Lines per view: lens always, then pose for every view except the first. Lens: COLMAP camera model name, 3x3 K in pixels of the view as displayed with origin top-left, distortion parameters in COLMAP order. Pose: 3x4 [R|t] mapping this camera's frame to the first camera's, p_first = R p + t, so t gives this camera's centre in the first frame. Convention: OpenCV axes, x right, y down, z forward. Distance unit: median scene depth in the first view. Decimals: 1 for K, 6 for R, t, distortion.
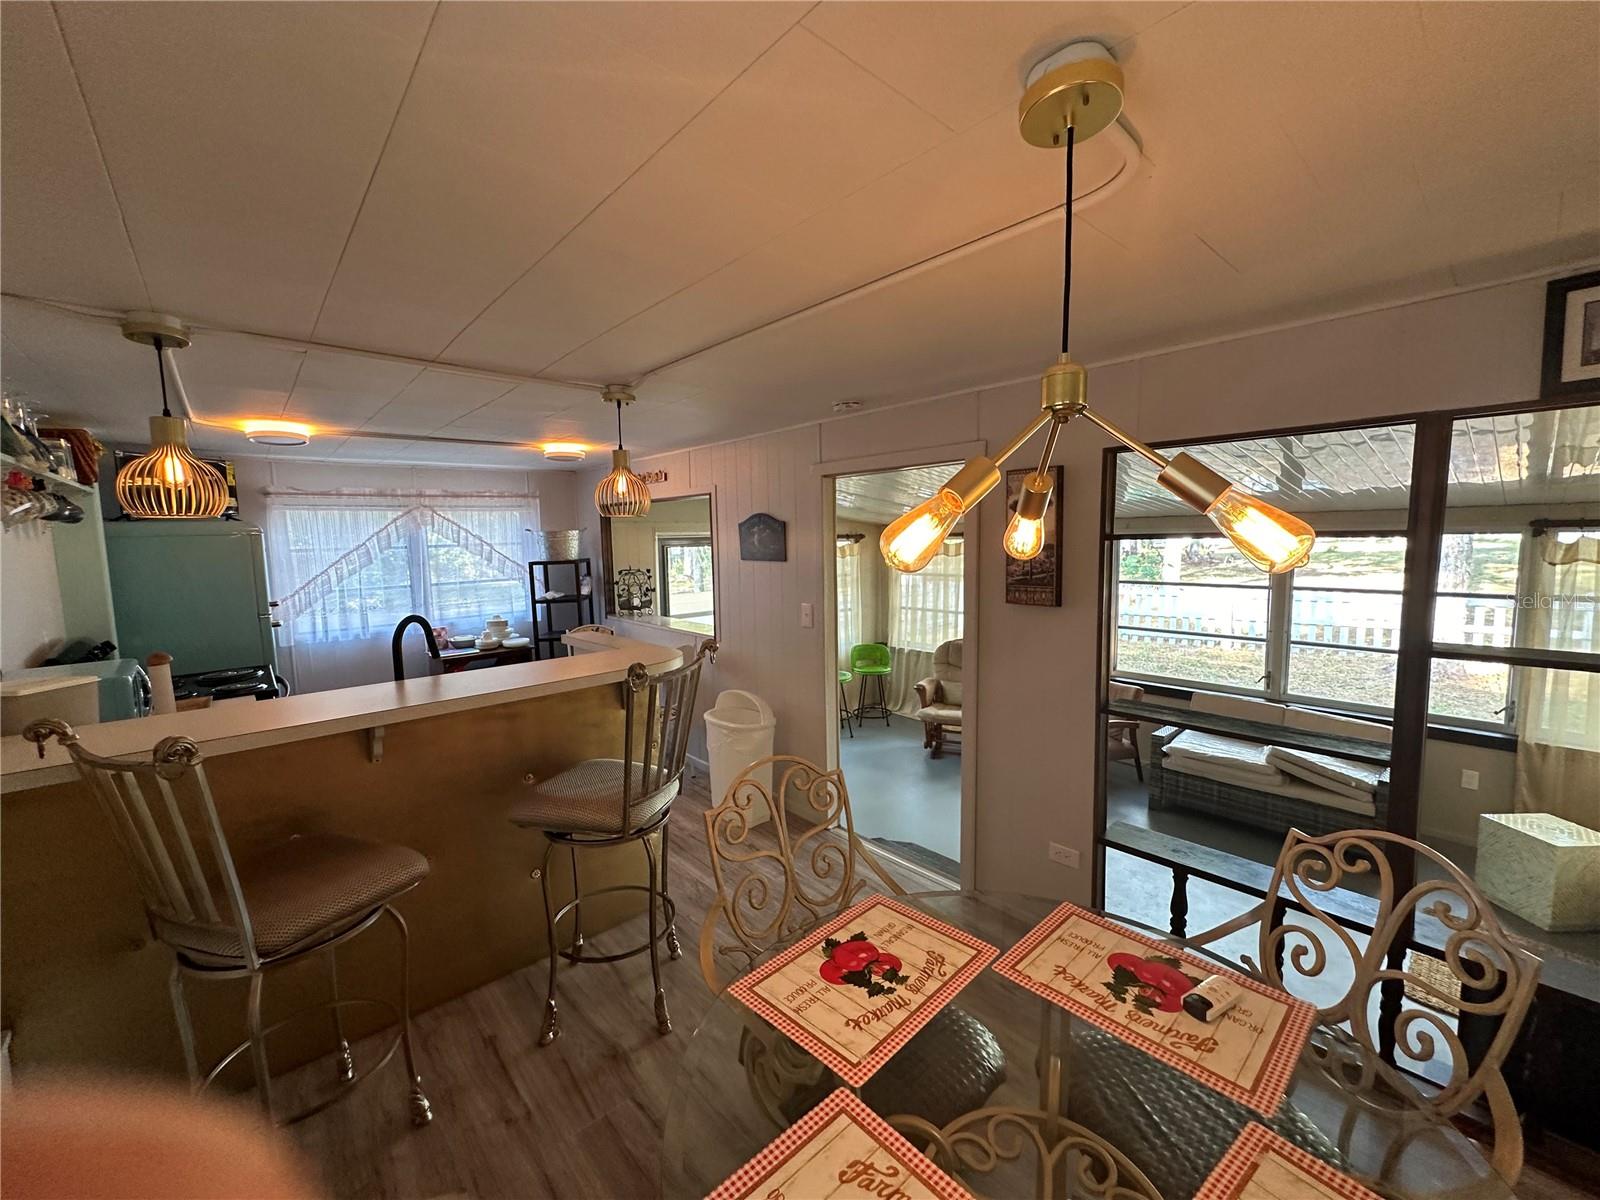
lens RADIAL K [[642.1, 0, 800.0], [0, 642.1, 600.0], [0, 0, 1]] dist [-0.002136, 0.000650]
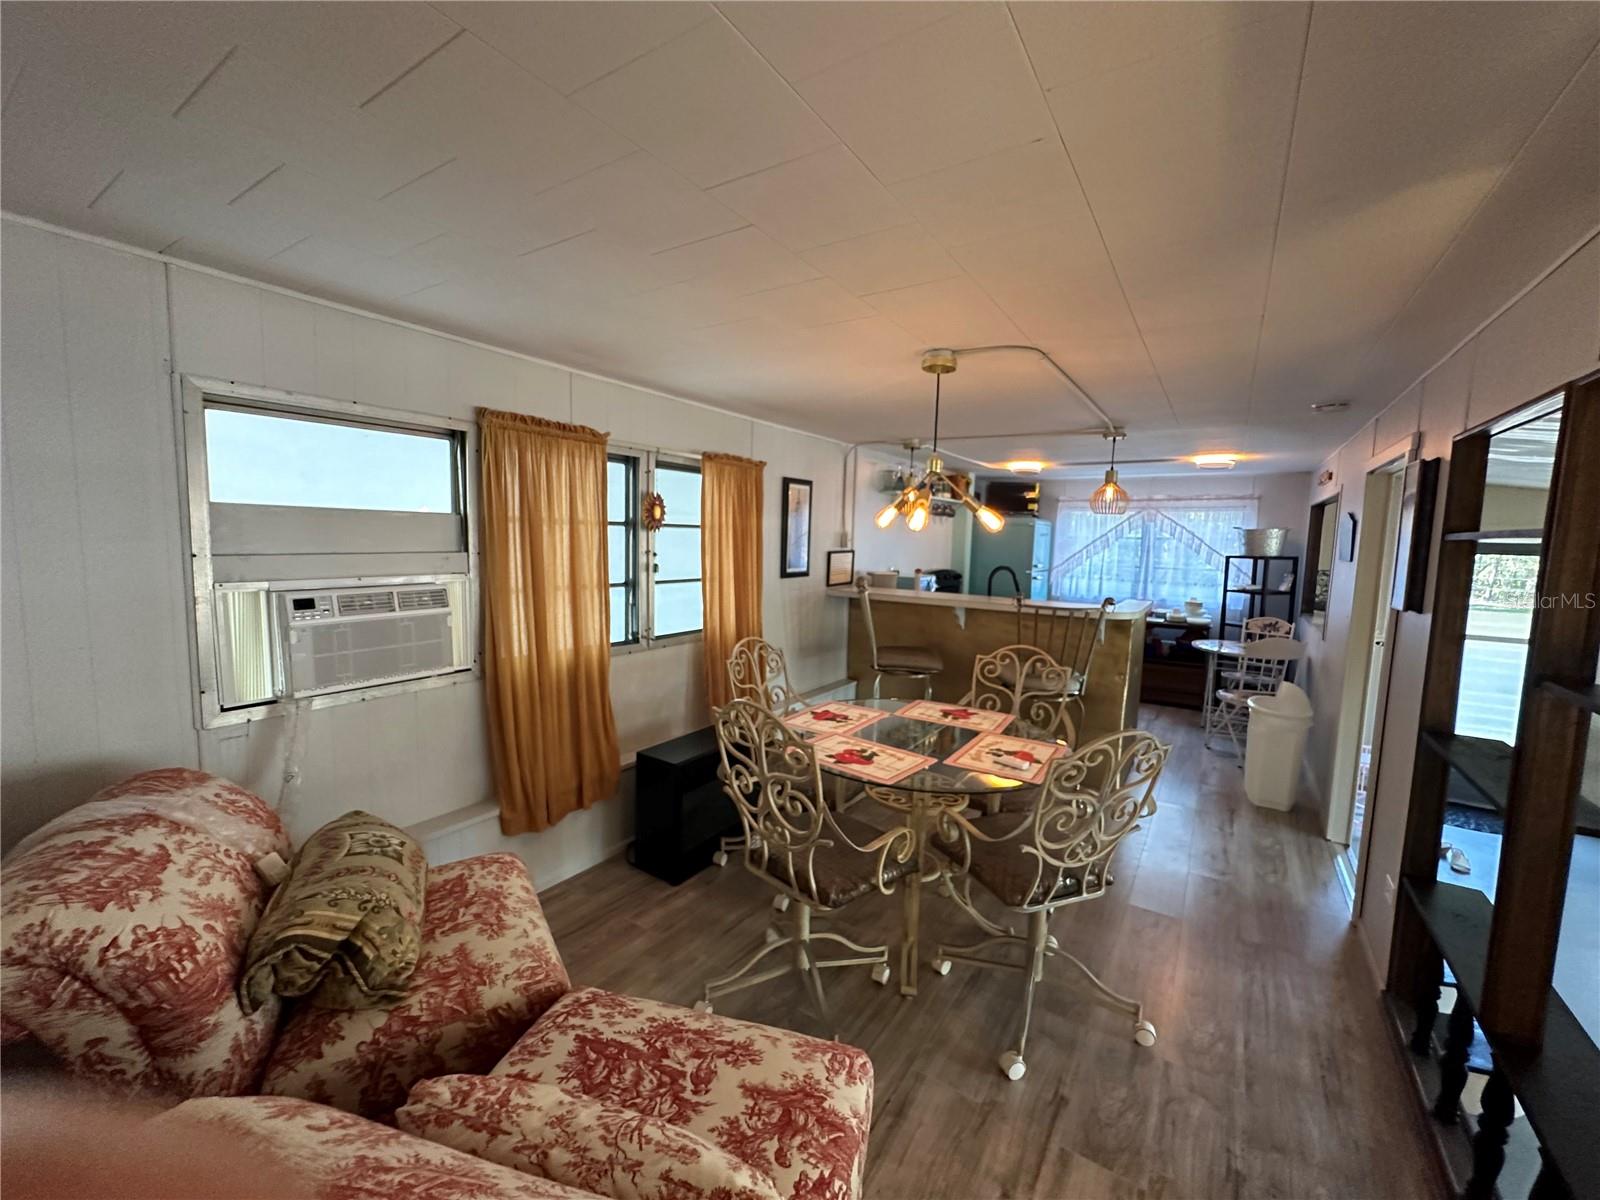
lens RADIAL K [[643.9, 0, 800.0], [0, 643.9, 600.0], [0, 0, 1]] dist [-0.003892, 0.000391]
pose [[0.255953, 0.127189, -0.958285, 0.696638], [-0.130232, 0.986807, 0.096190, 0.012452], [0.957877, 0.100179, 0.269140, -0.053159]]
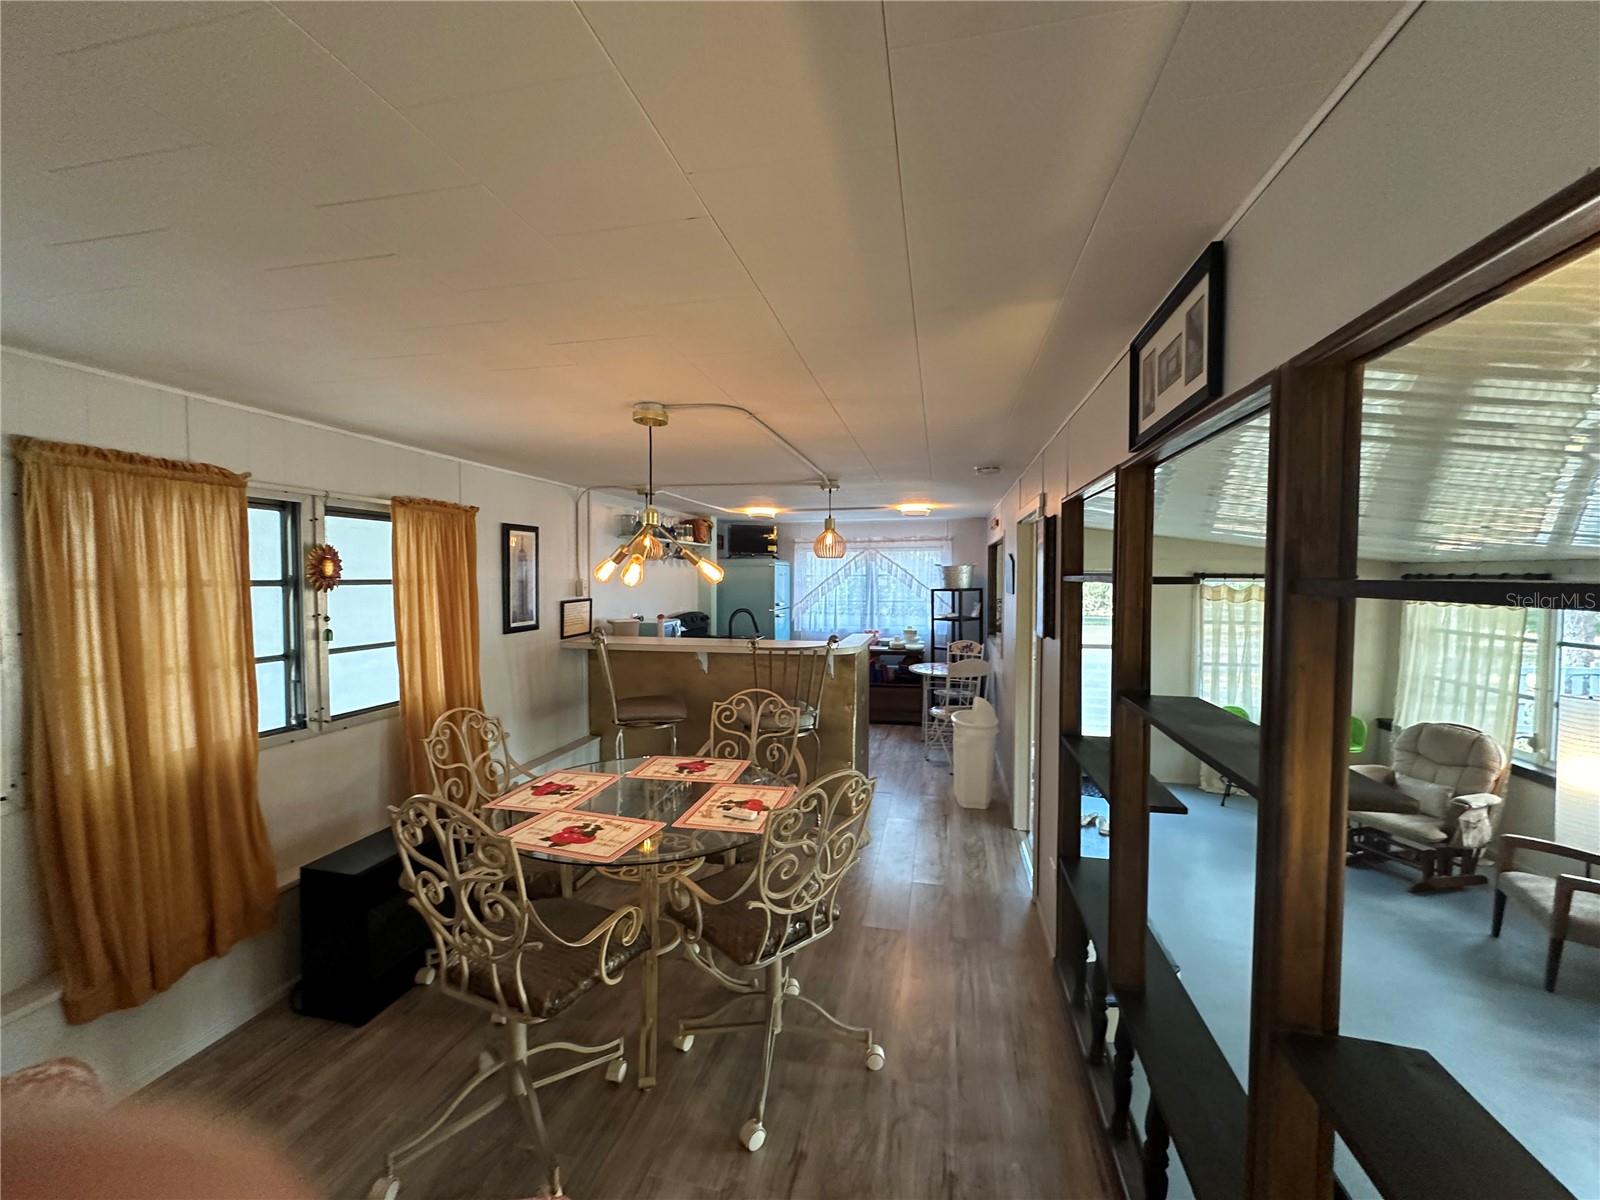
lens RADIAL K [[642.1, 0, 800.0], [0, 642.1, 600.0], [0, 0, 1]] dist [-0.002136, 0.000650]
pose [[0.587385, 0.053852, -0.807514, 0.696331], [-0.094982, 0.995475, -0.002702, -0.008165], [0.803715, 0.078286, 0.589842, -0.012093]]
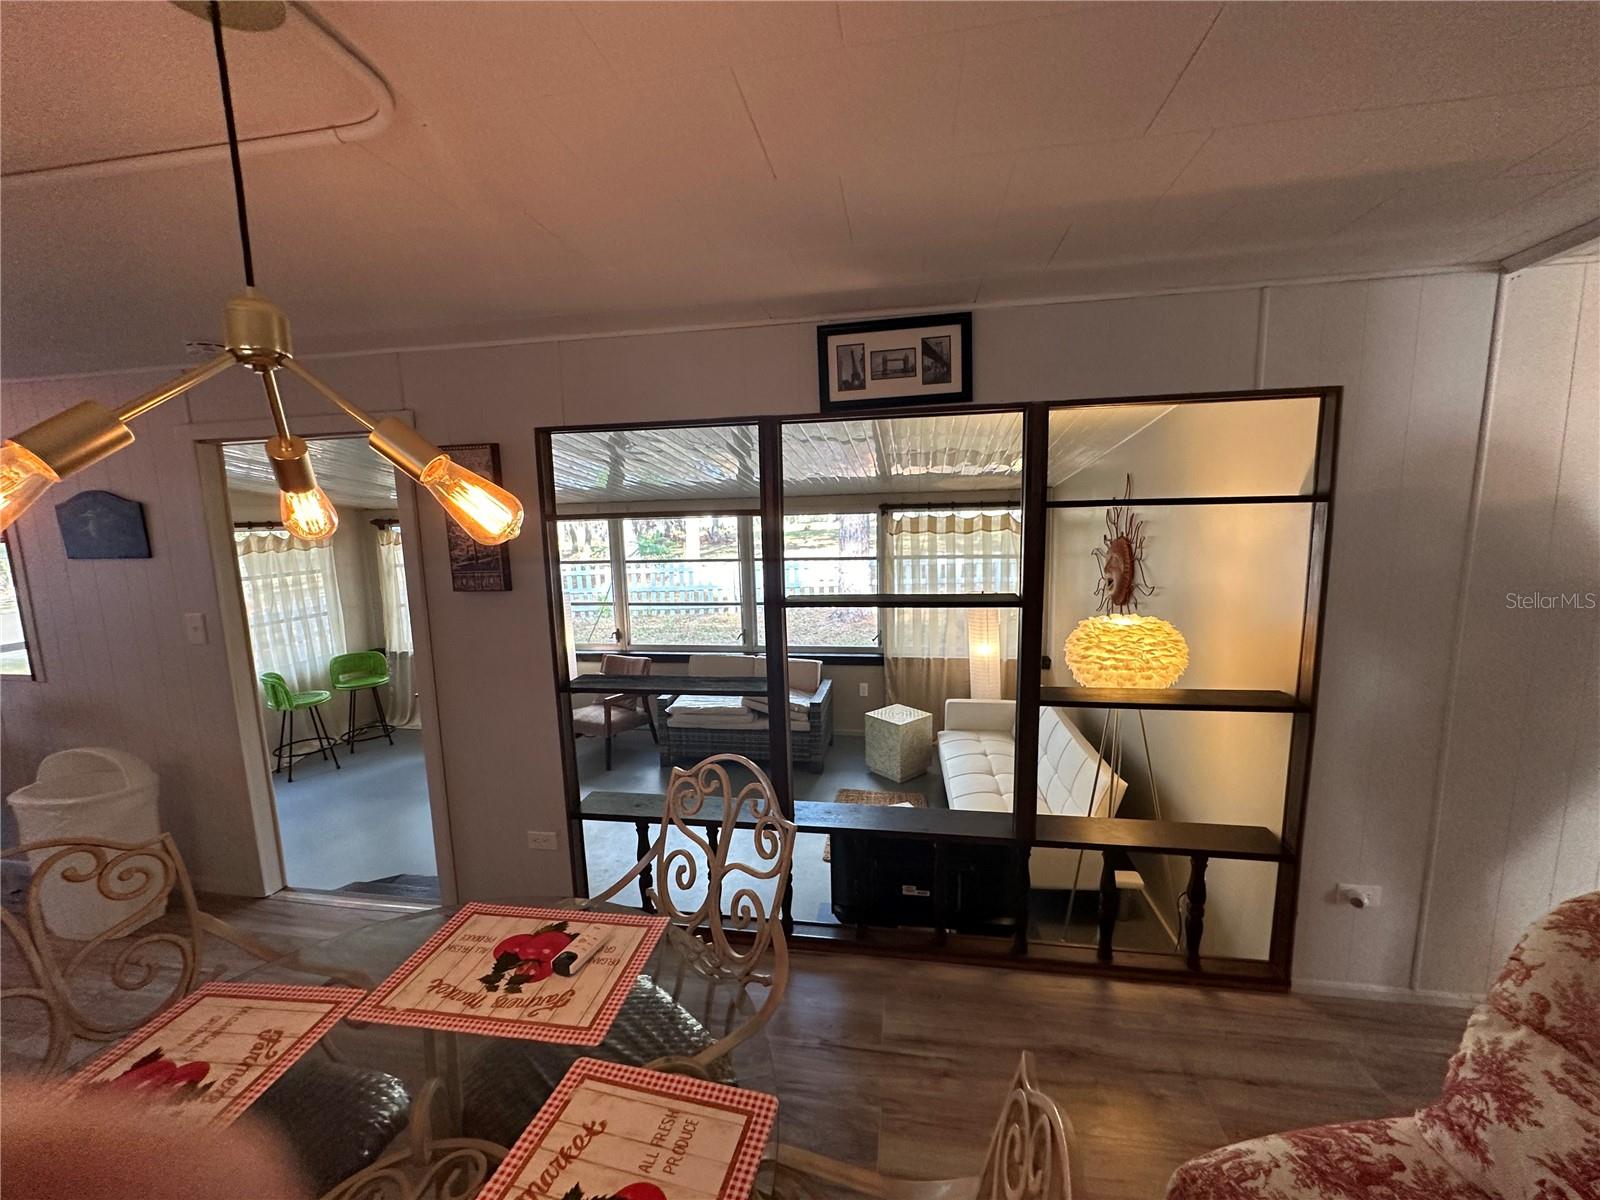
lens RADIAL K [[642.1, 0, 800.0], [0, 642.1, 600.0], [0, 0, 1]] dist [-0.002136, 0.000650]
pose [[0.779782, -0.089088, 0.619680, 0.097668], [0.074768, 0.995991, 0.049103, 0.006492], [-0.621571, 0.008042, 0.783317, -0.018392]]
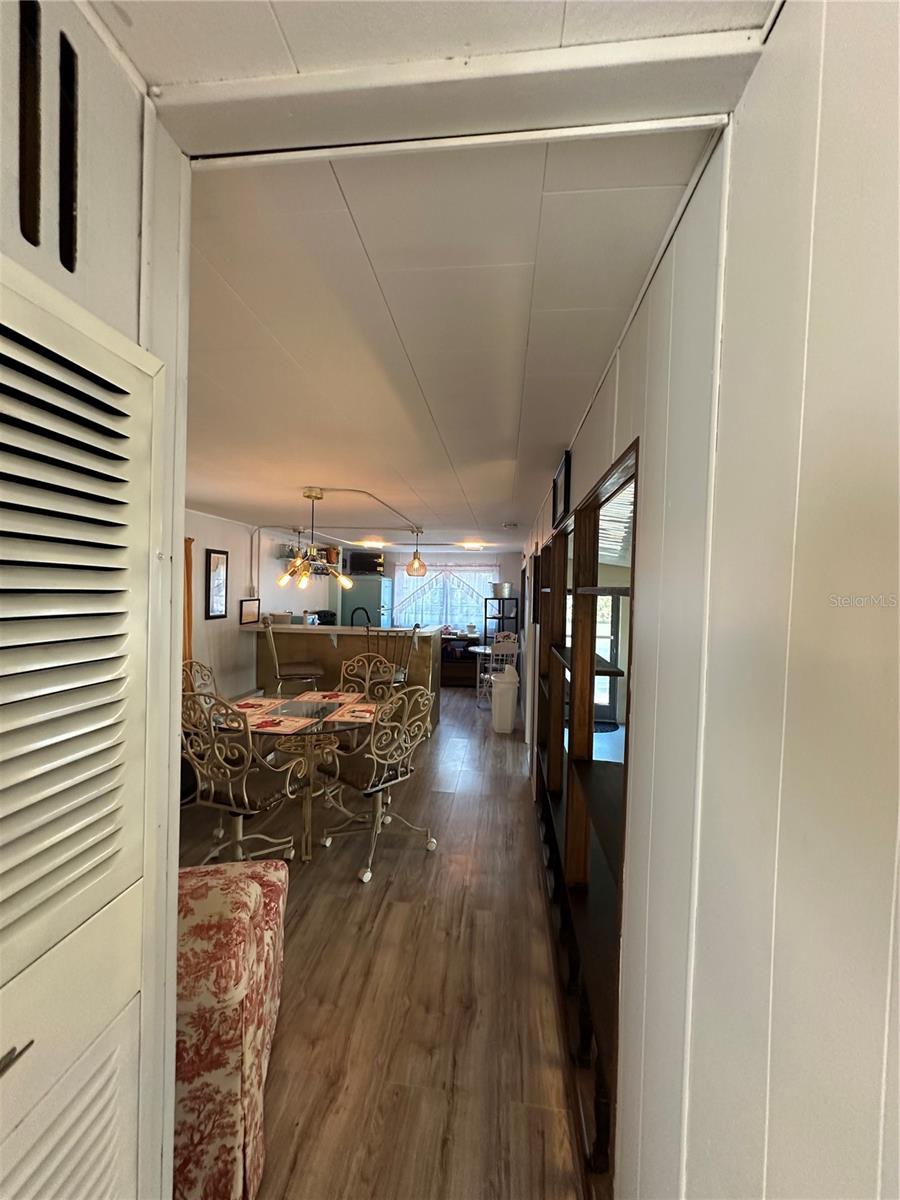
lens RADIAL K [[480.1, 0, 450.0], [0, 480.1, 600.0], [0, 0, 1]] dist [-0.001181, 0.000819]
pose [[0.667199, 0.051856, -0.743072, 0.886322], [-0.110368, 0.993445, -0.029770, 0.007461], [0.736658, 0.101875, 0.668548, -0.139606]]
